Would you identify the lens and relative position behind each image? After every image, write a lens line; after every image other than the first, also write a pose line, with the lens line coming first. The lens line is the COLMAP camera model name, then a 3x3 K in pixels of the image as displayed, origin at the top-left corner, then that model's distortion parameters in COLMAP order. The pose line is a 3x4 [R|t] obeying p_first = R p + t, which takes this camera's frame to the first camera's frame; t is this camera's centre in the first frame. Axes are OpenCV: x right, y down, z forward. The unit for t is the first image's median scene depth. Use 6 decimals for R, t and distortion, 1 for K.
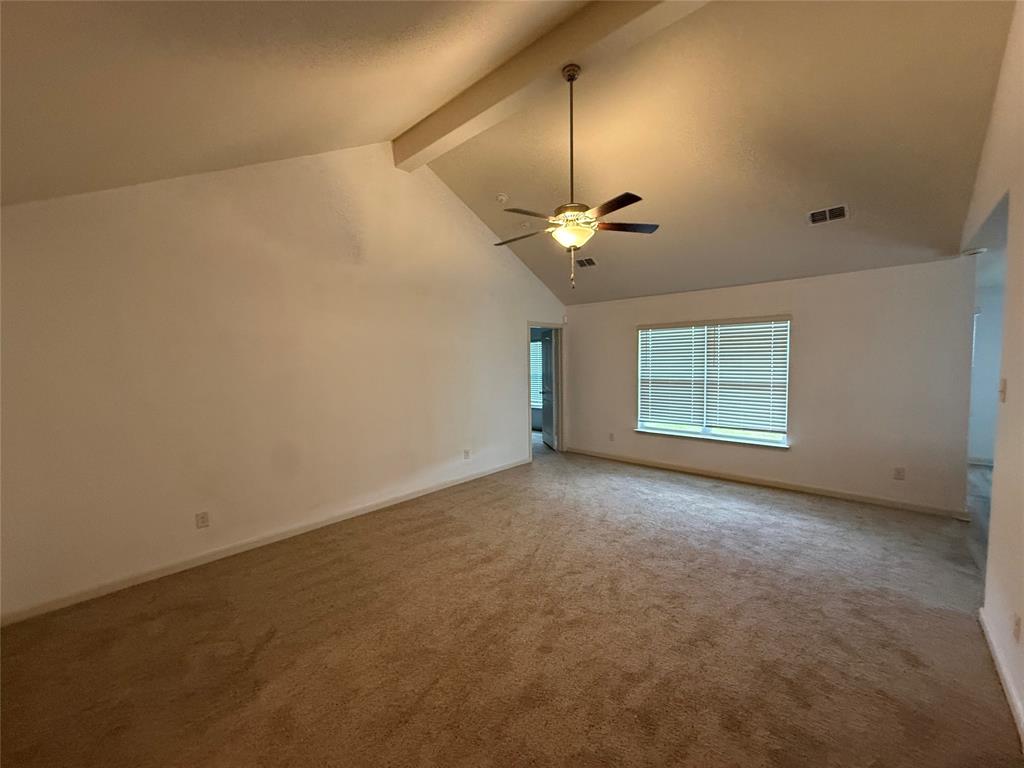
lens RADIAL K [[407.2, 0, 512.0], [0, 407.2, 384.0], [0, 0, 1]] dist [0.001962, -0.000609]
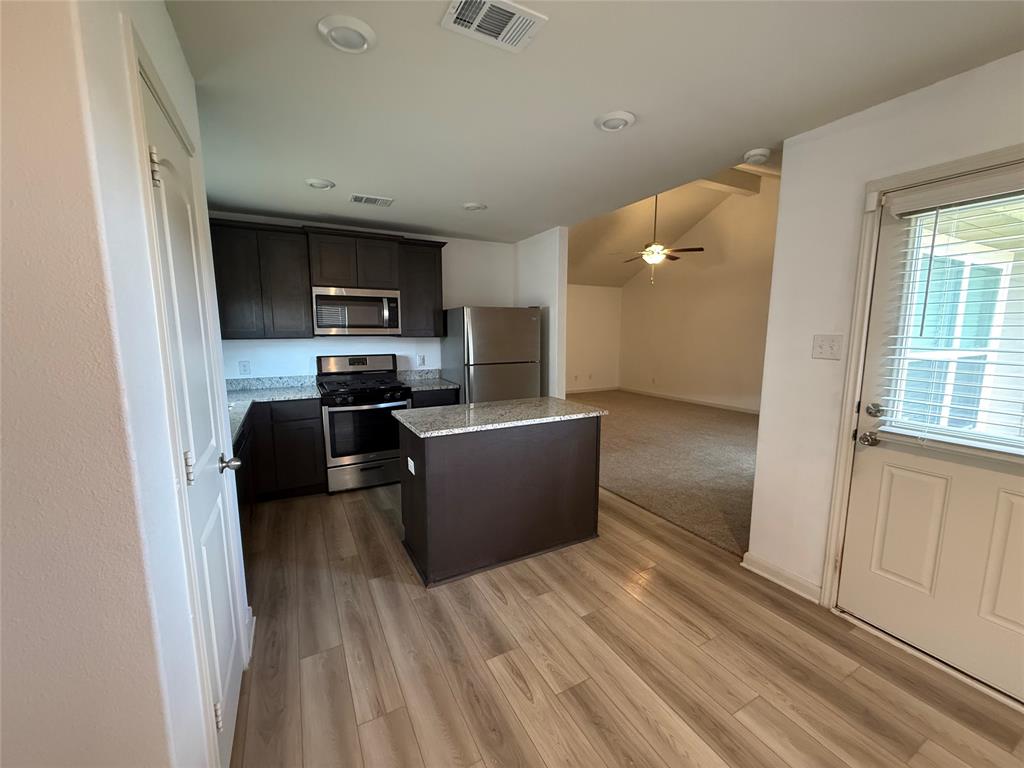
lens RADIAL K [[407.2, 0, 512.0], [0, 407.2, 384.0], [0, 0, 1]] dist [0.001962, -0.000609]
pose [[-0.329466, 0.140579, -0.933643, 1.534959], [-0.049902, 0.984879, 0.165903, -0.039128], [0.942848, 0.101250, -0.317469, 0.699316]]
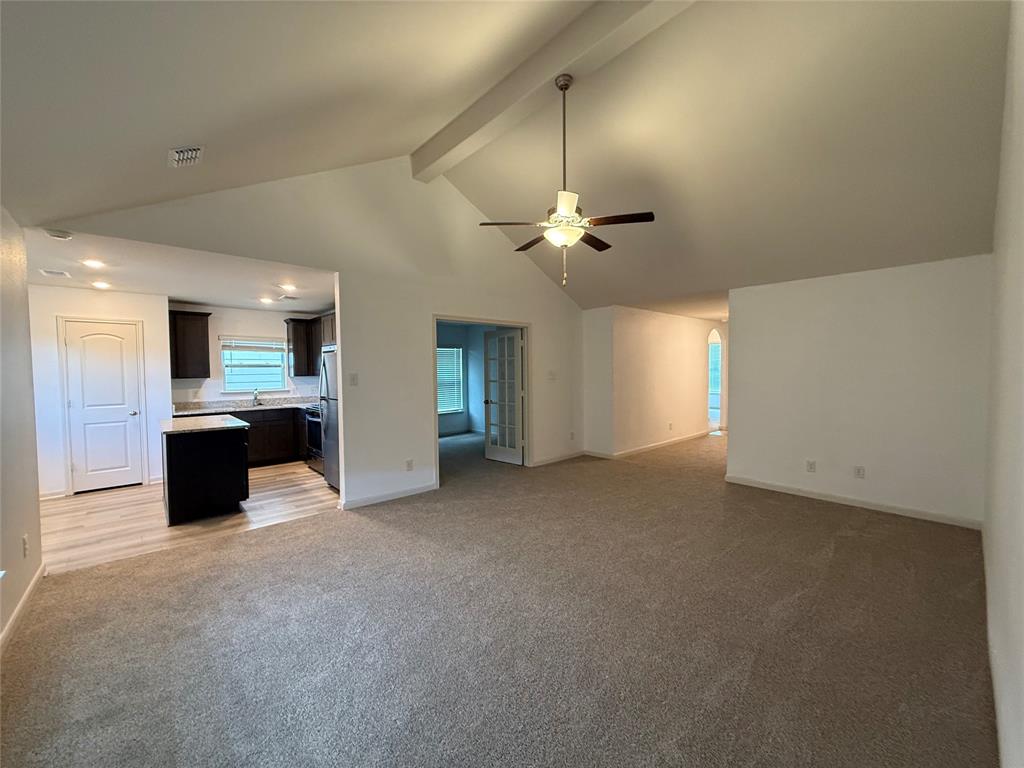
lens RADIAL K [[412.4, 0, 512.0], [0, 412.4, 384.0], [0, 0, 1]] dist [-0.001715, -0.000413]
pose [[-0.993801, 0.025875, 0.108120, 0.129997], [0.035284, 0.995666, 0.086043, -0.044341], [-0.105425, 0.089325, -0.990407, 1.384008]]
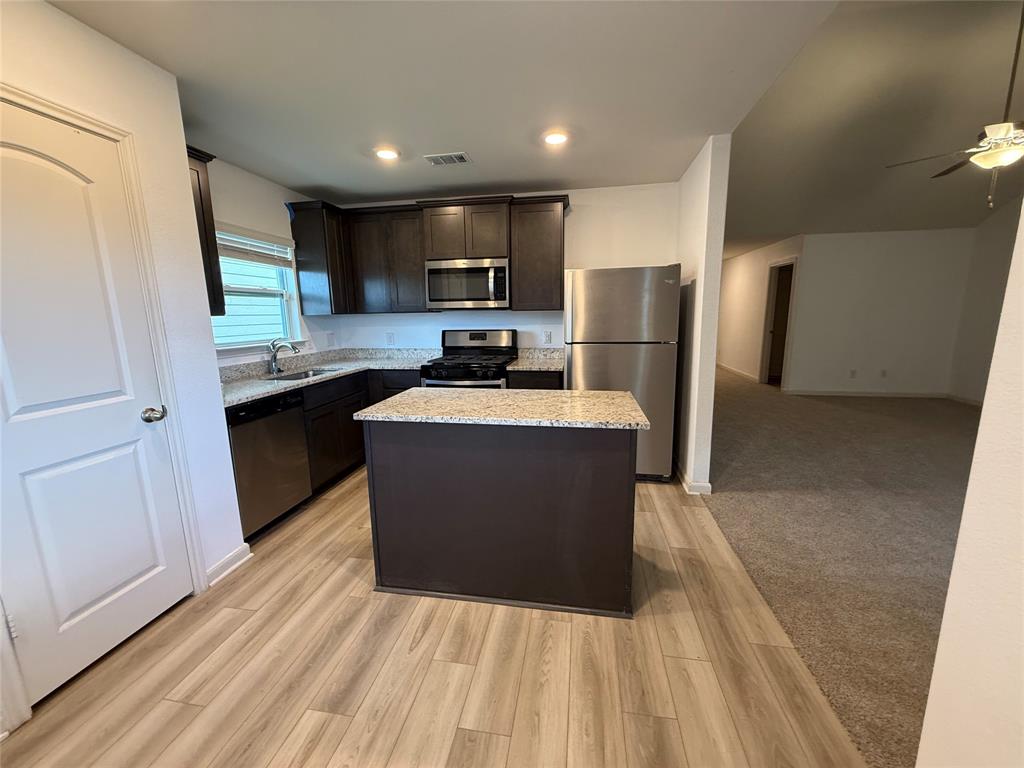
lens RADIAL K [[407.2, 0, 512.0], [0, 407.2, 384.0], [0, 0, 1]] dist [0.001962, -0.000609]
pose [[-0.843072, 0.120659, -0.524091, 1.211833], [-0.002741, 0.973531, 0.228541, -0.022771], [0.537794, 0.194113, -0.820425, 0.870651]]
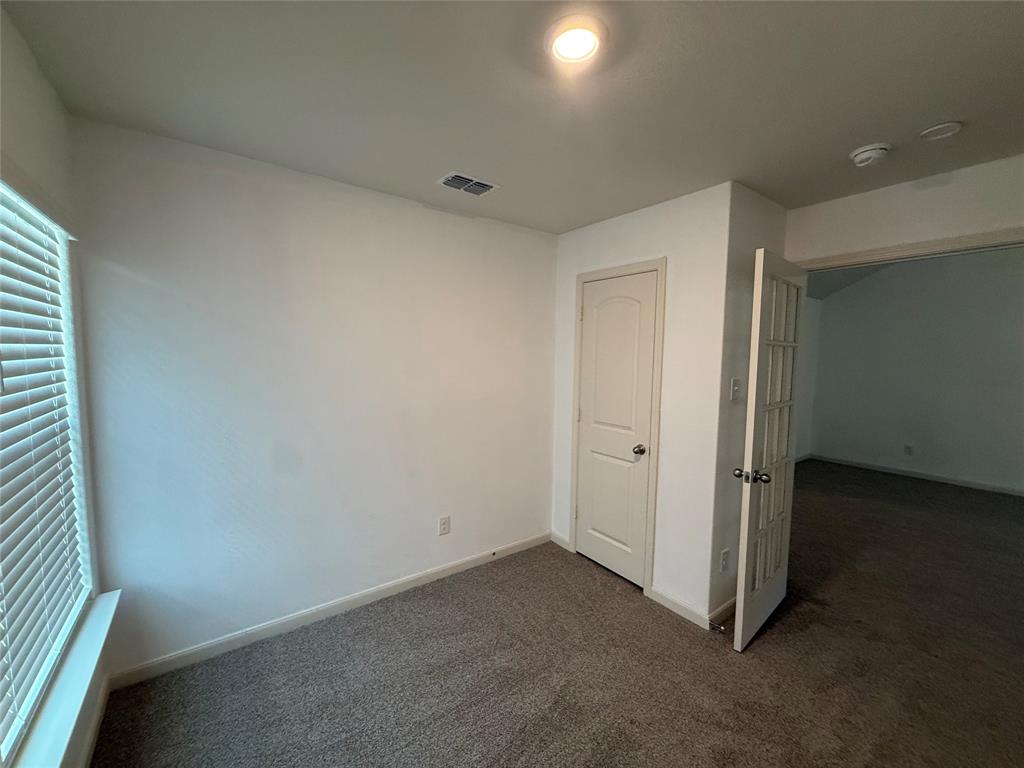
lens RADIAL K [[407.2, 0, 512.0], [0, 407.2, 384.0], [0, 0, 1]] dist [0.001962, -0.000609]
pose [[0.193883, -0.061235, 0.979112, 0.710178], [0.037930, 0.997772, 0.054891, -0.033470], [-0.980291, 0.026496, 0.195774, 0.429293]]
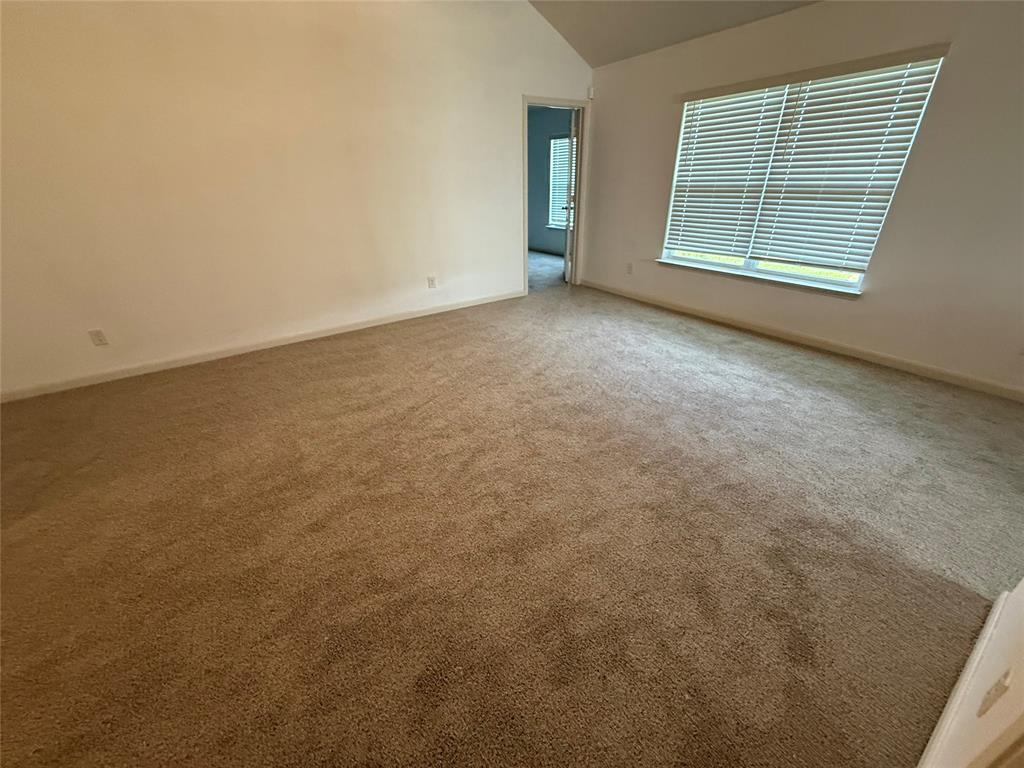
lens RADIAL K [[407.2, 0, 512.0], [0, 407.2, 384.0], [0, 0, 1]] dist [0.001962, -0.000609]
pose [[0.972384, 0.099323, -0.211195, 0.297020], [-0.006013, 0.915285, 0.402762, 0.026693], [0.233307, -0.390370, 0.890606, 0.230865]]
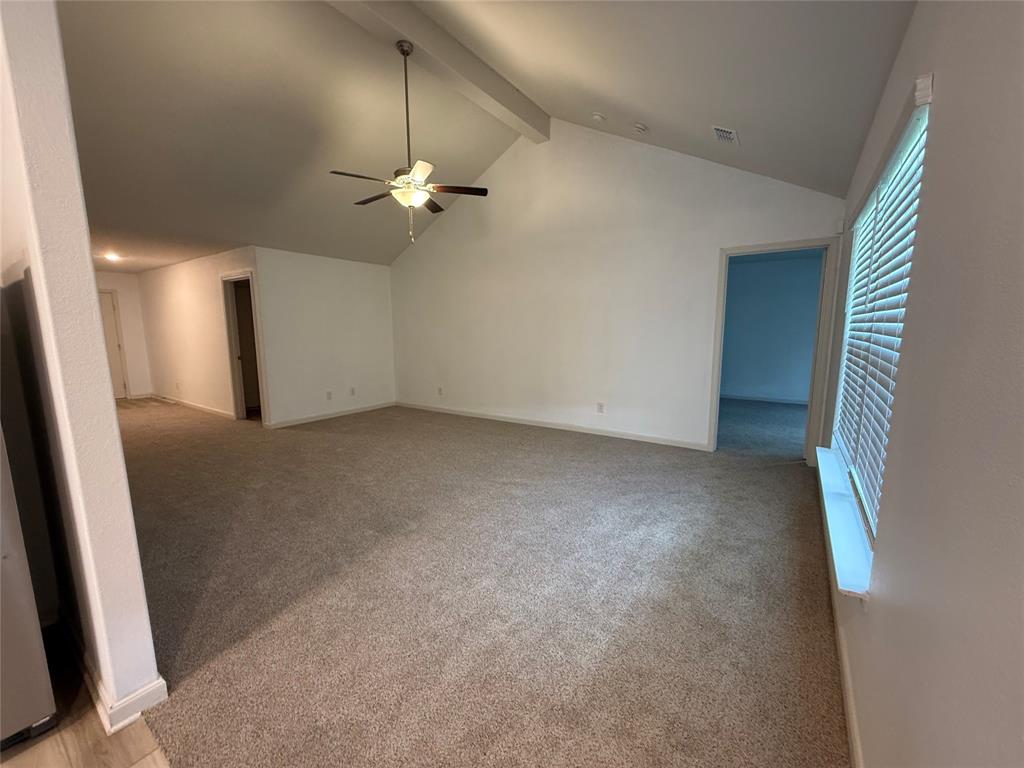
lens RADIAL K [[412.4, 0, 512.0], [0, 412.4, 384.0], [0, 0, 1]] dist [-0.001715, -0.000413]
pose [[0.137267, 0.149655, -0.979163, 0.948040], [-0.051227, 0.988270, 0.143865, -0.015542], [0.989209, 0.030412, 0.143324, 0.760917]]
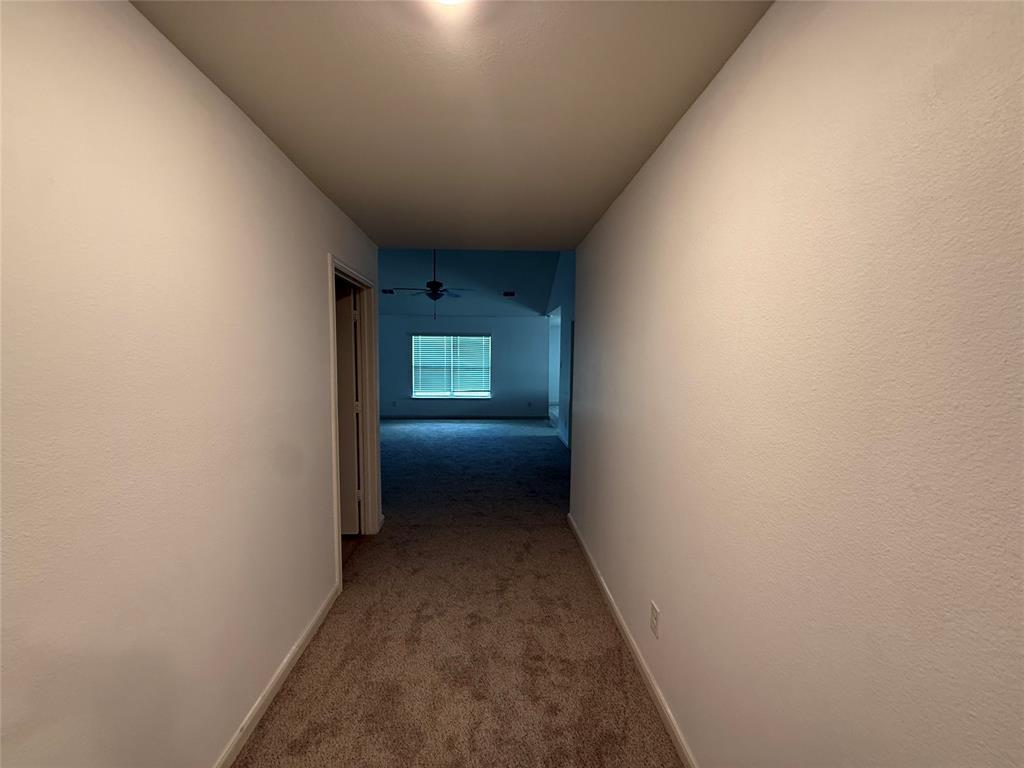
lens RADIAL K [[407.2, 0, 512.0], [0, 407.2, 384.0], [0, 0, 1]] dist [0.001962, -0.000609]
pose [[0.701298, -0.031606, 0.712167, -0.752680], [0.021467, 0.999500, 0.023219, 0.041002], [-0.712545, -0.000995, 0.701626, -0.551176]]
